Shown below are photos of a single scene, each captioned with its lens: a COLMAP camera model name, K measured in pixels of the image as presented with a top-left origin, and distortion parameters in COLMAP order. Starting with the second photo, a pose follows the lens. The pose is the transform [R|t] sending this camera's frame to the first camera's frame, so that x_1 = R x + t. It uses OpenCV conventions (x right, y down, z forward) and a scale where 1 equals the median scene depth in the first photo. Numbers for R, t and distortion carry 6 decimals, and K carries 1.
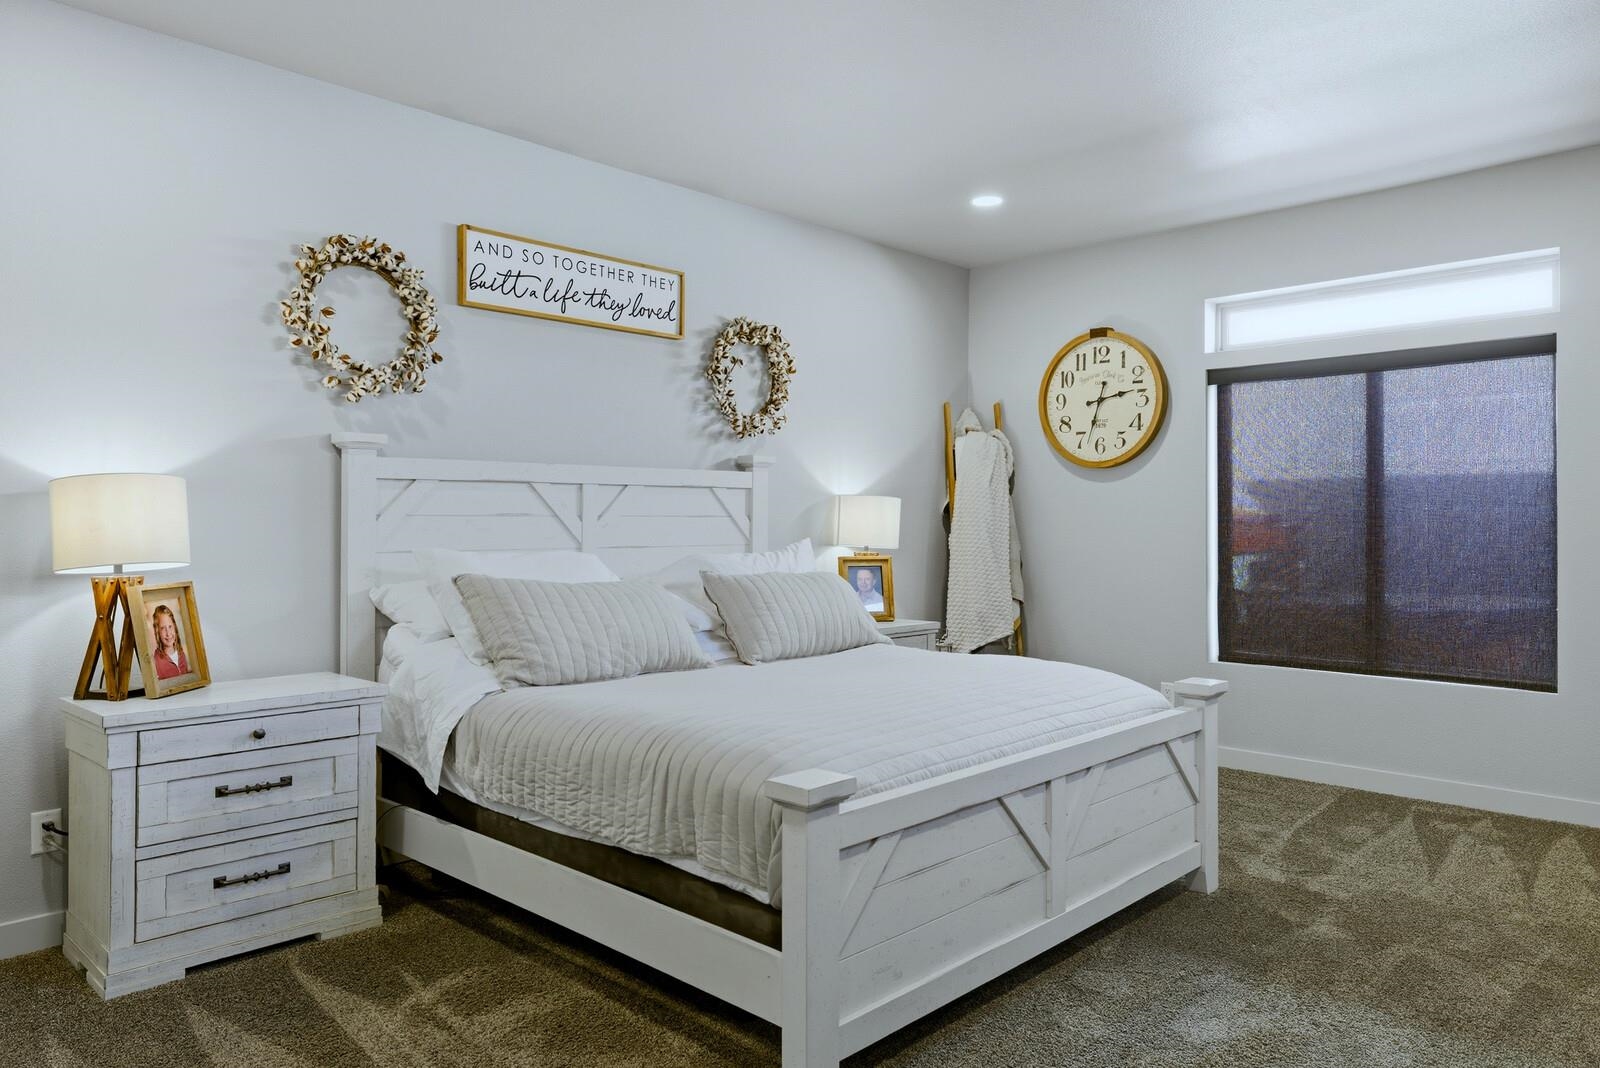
lens RADIAL K [[1111.8, 0, 800.5], [0, 1111.8, 519.7], [0, 0, 1]] dist [0.003726, -0.001786]
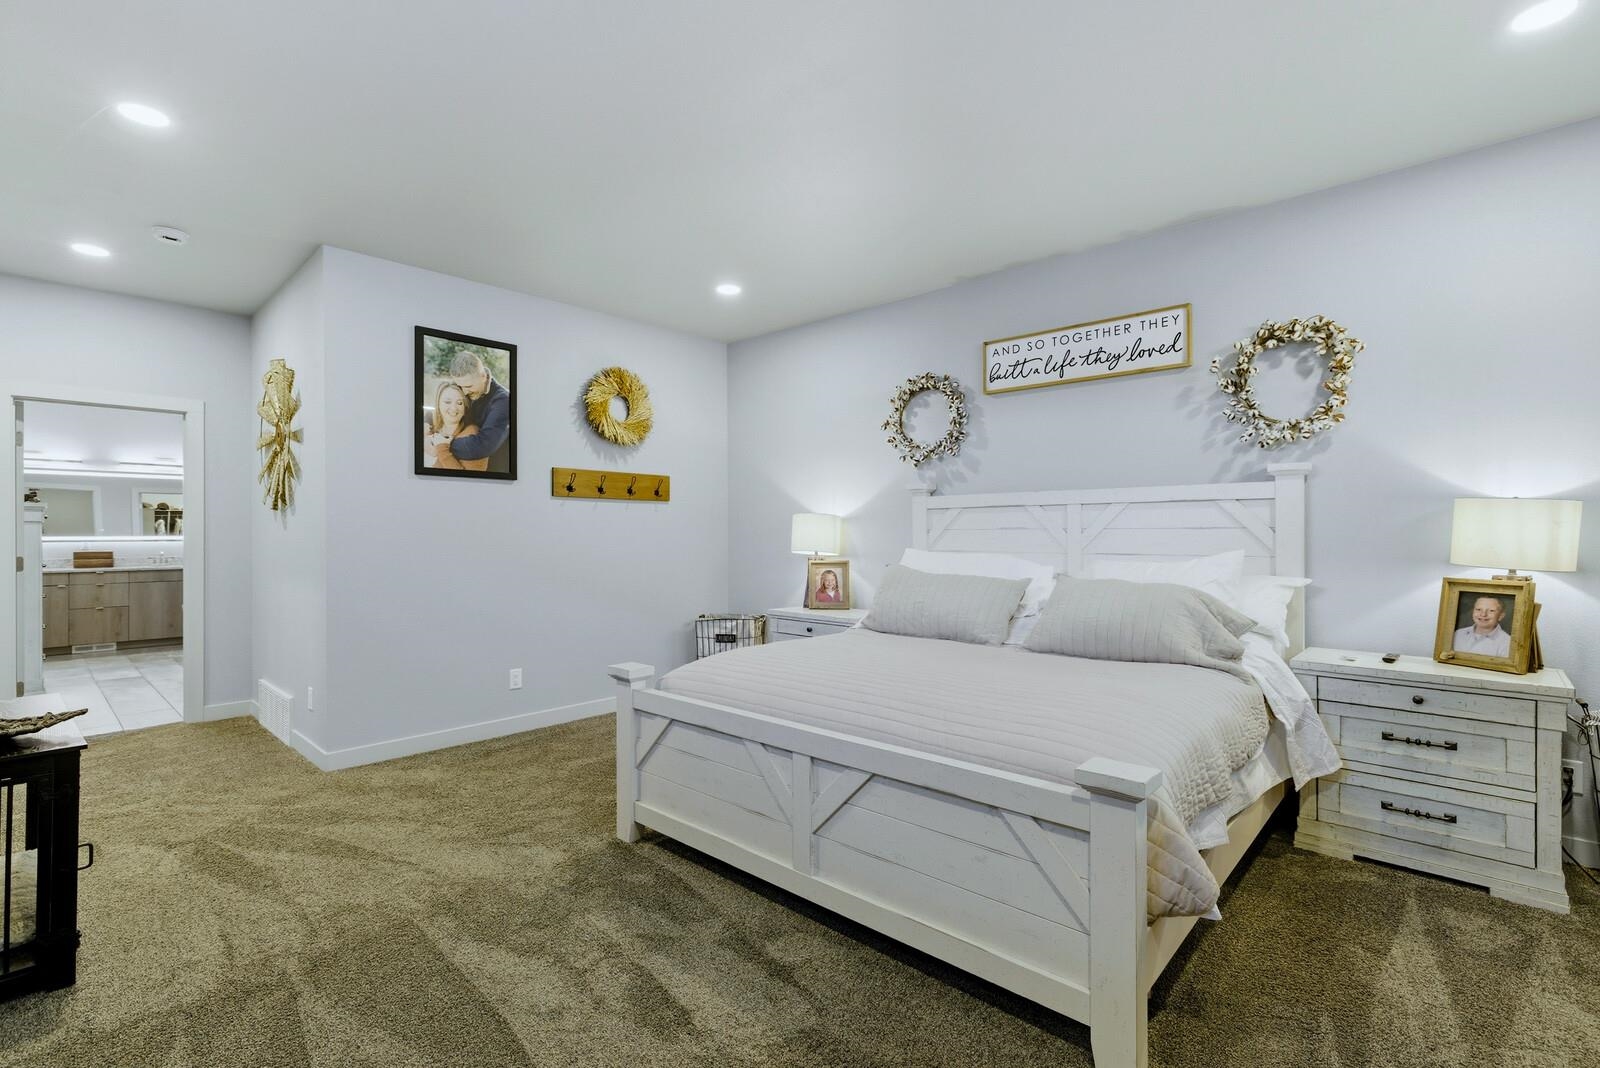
lens RADIAL K [[717.7, 0, 802.8], [0, 717.7, 549.2], [0, 0, 1]] dist [0.001032, -0.000154]
pose [[0.039601, 0.023510, -0.998939, 0.649956], [0.008034, 0.999683, 0.023846, -0.001037], [0.999183, -0.008970, 0.039400, 0.651139]]
